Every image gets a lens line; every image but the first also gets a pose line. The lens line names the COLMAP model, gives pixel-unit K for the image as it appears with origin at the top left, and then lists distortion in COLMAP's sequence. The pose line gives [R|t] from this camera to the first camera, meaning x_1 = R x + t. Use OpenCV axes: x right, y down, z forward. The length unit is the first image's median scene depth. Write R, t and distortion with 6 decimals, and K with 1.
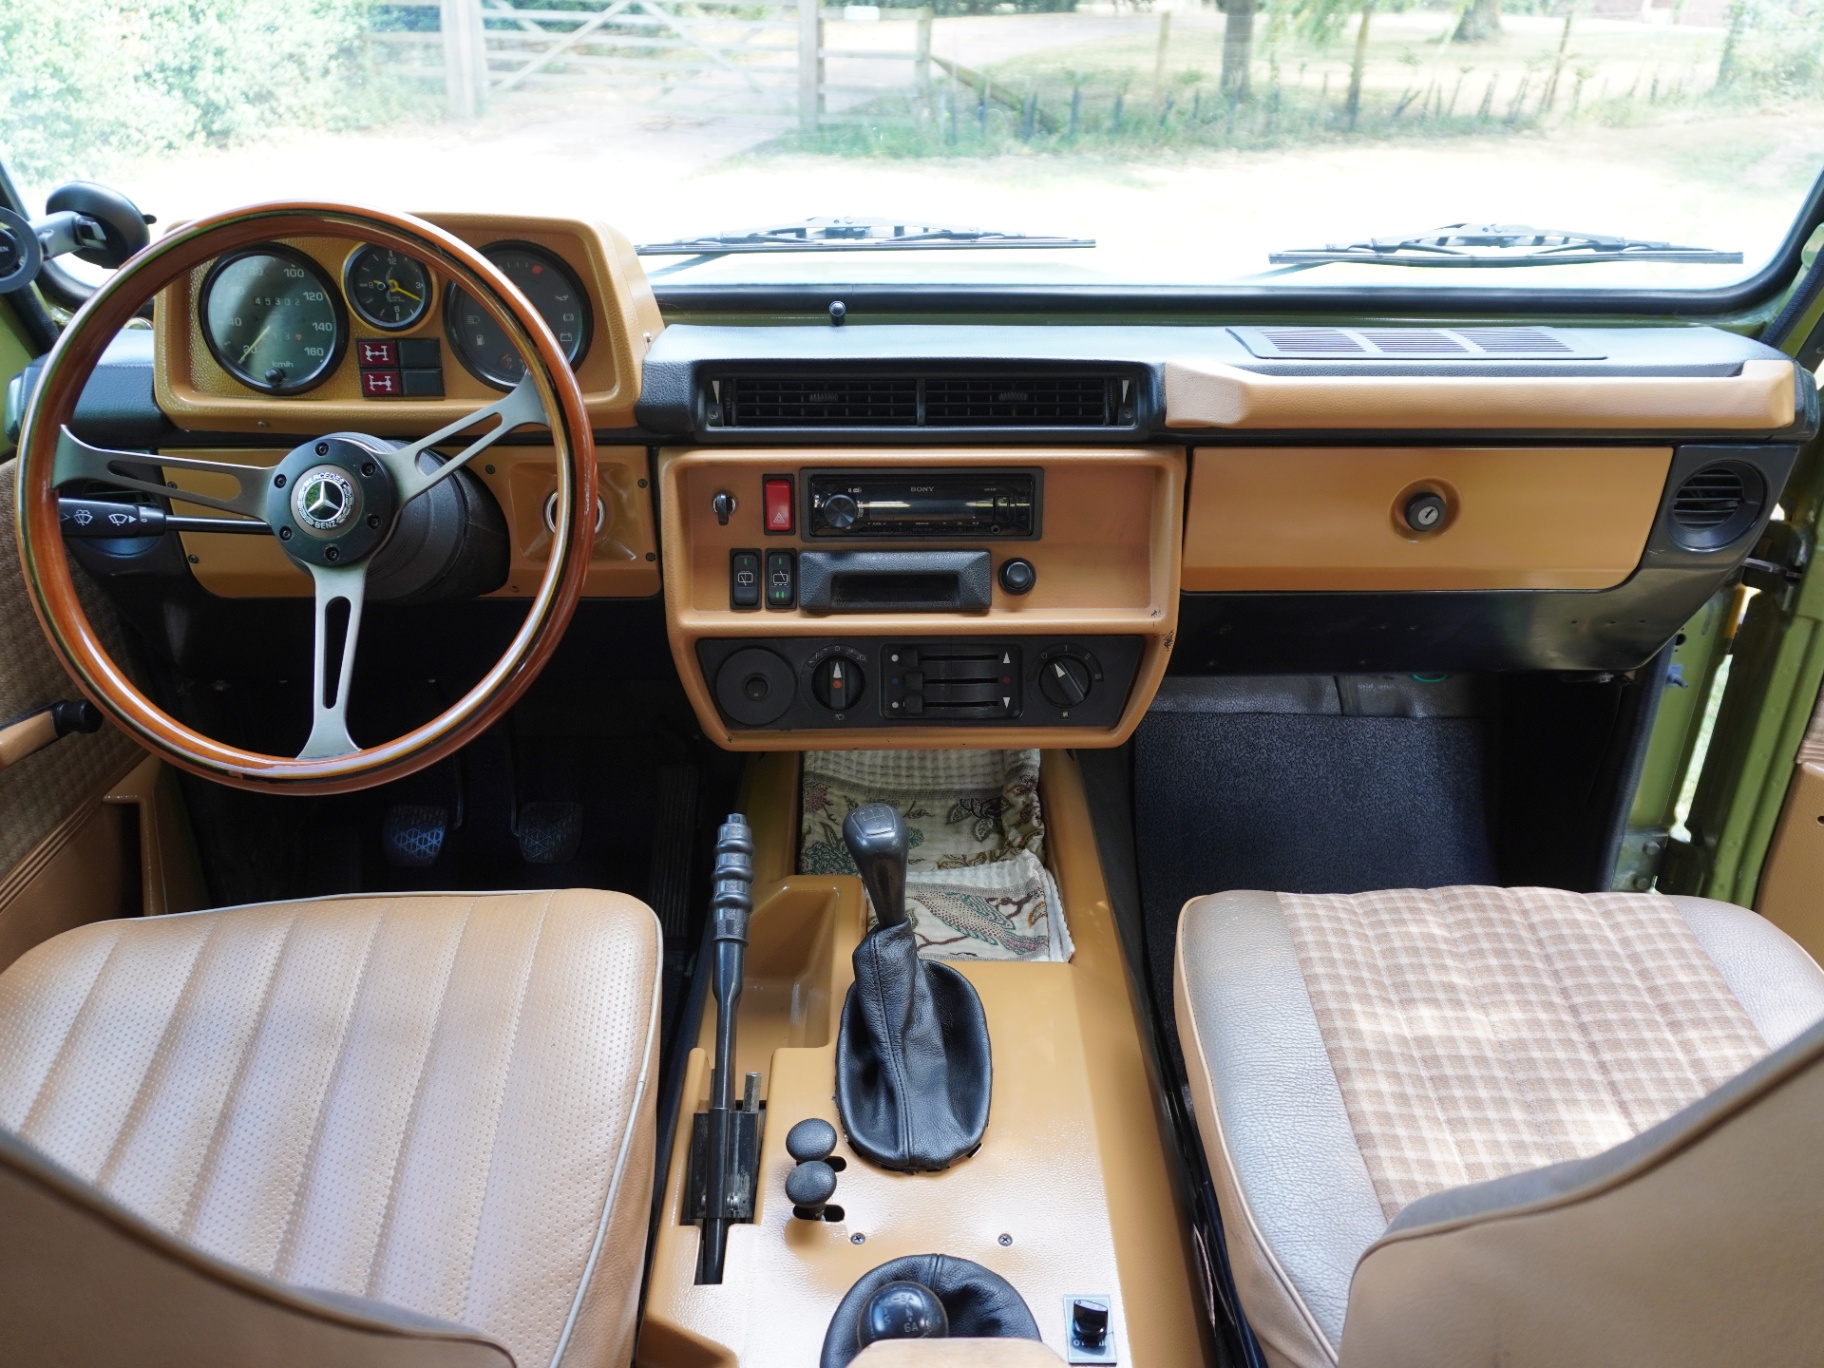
lens RADIAL K [[1400.7, 0, 916.0], [0, 1400.7, 682.5], [0, 0, 1]] dist [-0.031850, 0.004773]
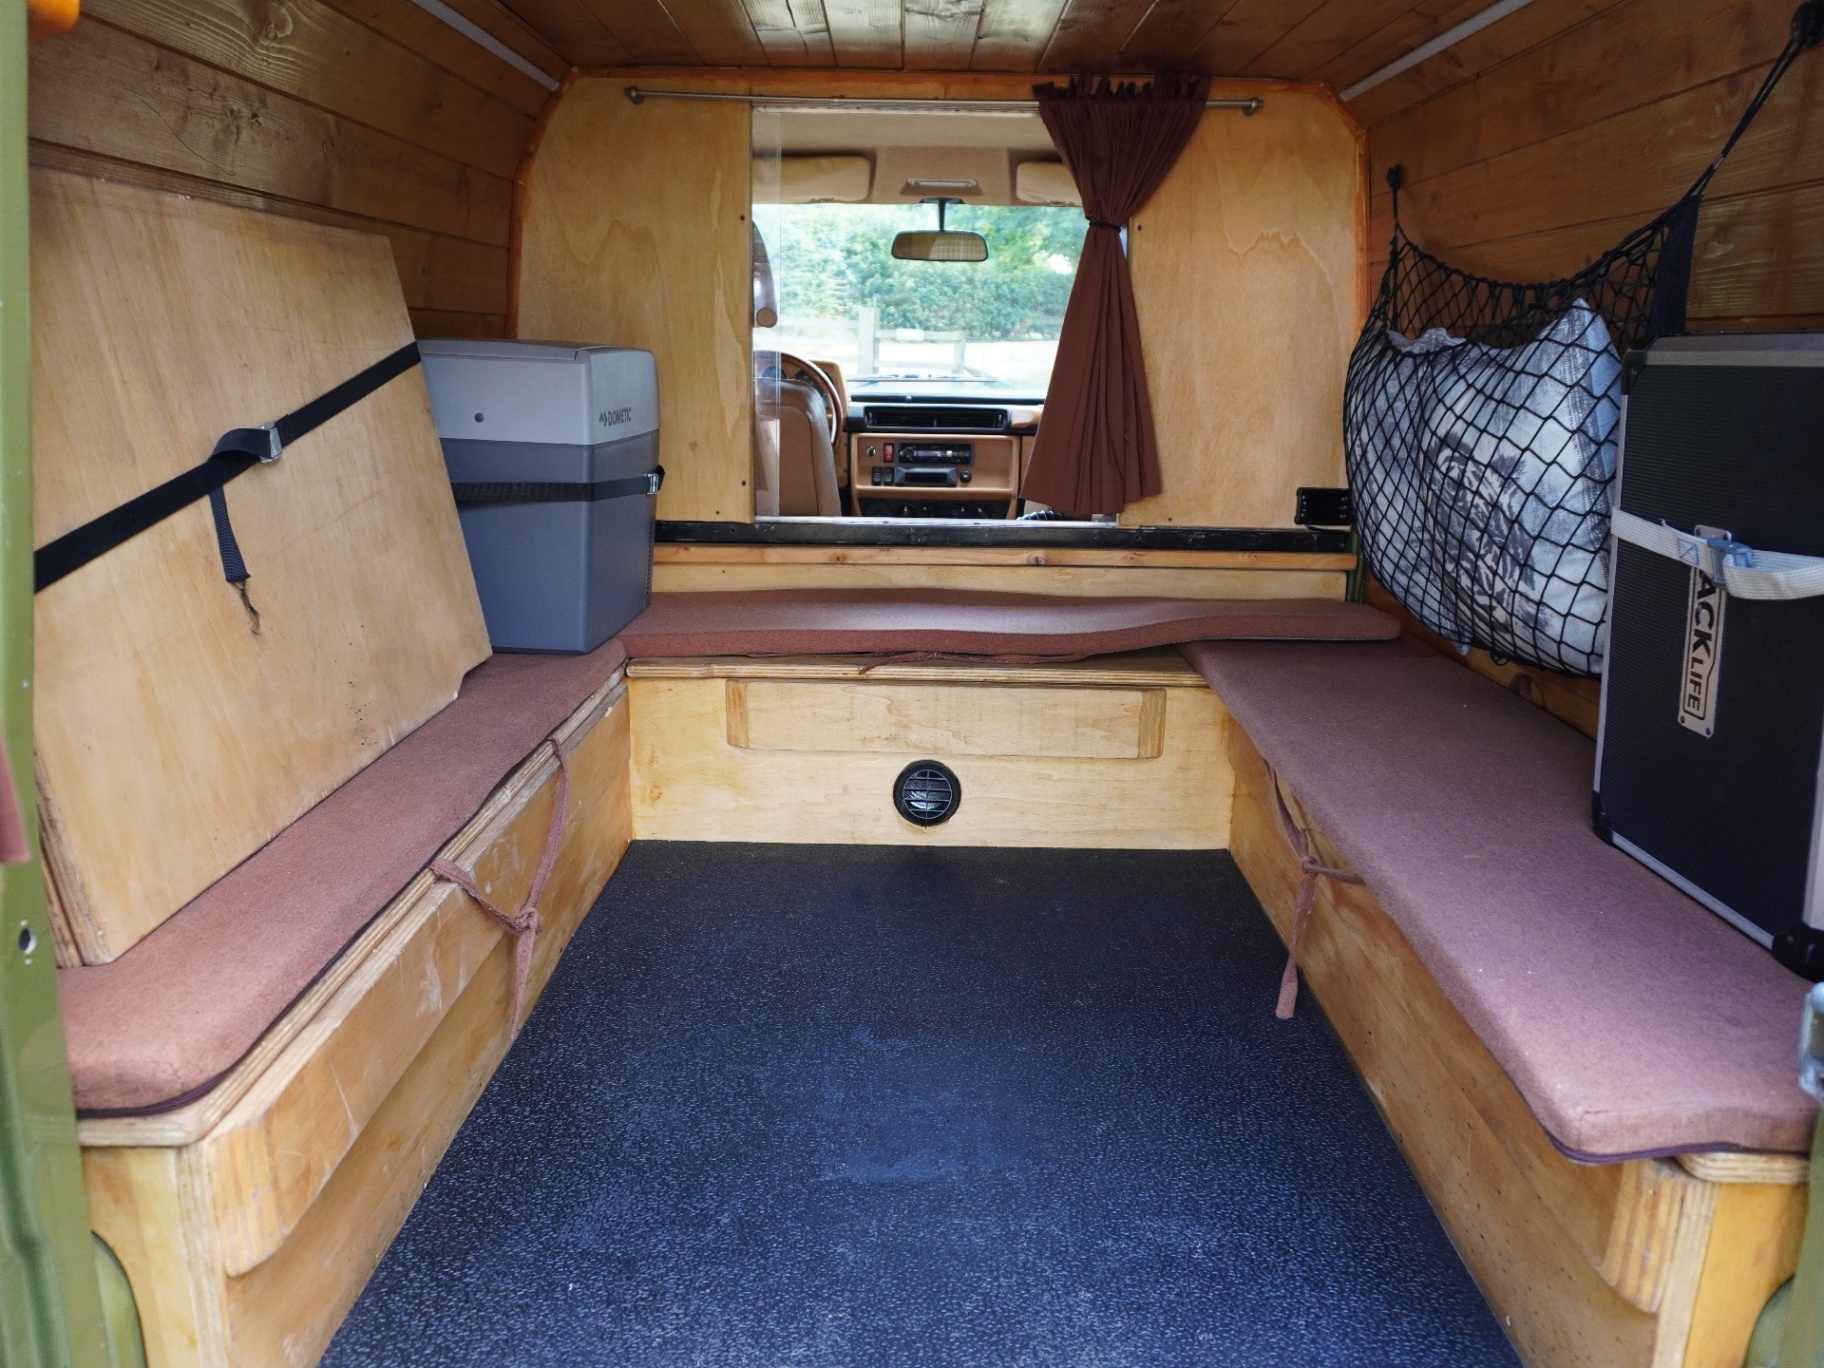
lens RADIAL K [[1400.7, 0, 909.6], [0, 1400.7, 682.9], [0, 0, 1]] dist [-0.031850, 0.004773]
pose [[0.999354, 0.020470, -0.029537, 0.051246], [-0.026168, 0.977837, -0.207726, 1.036680], [0.024631, 0.208364, 0.977741, -1.964499]]
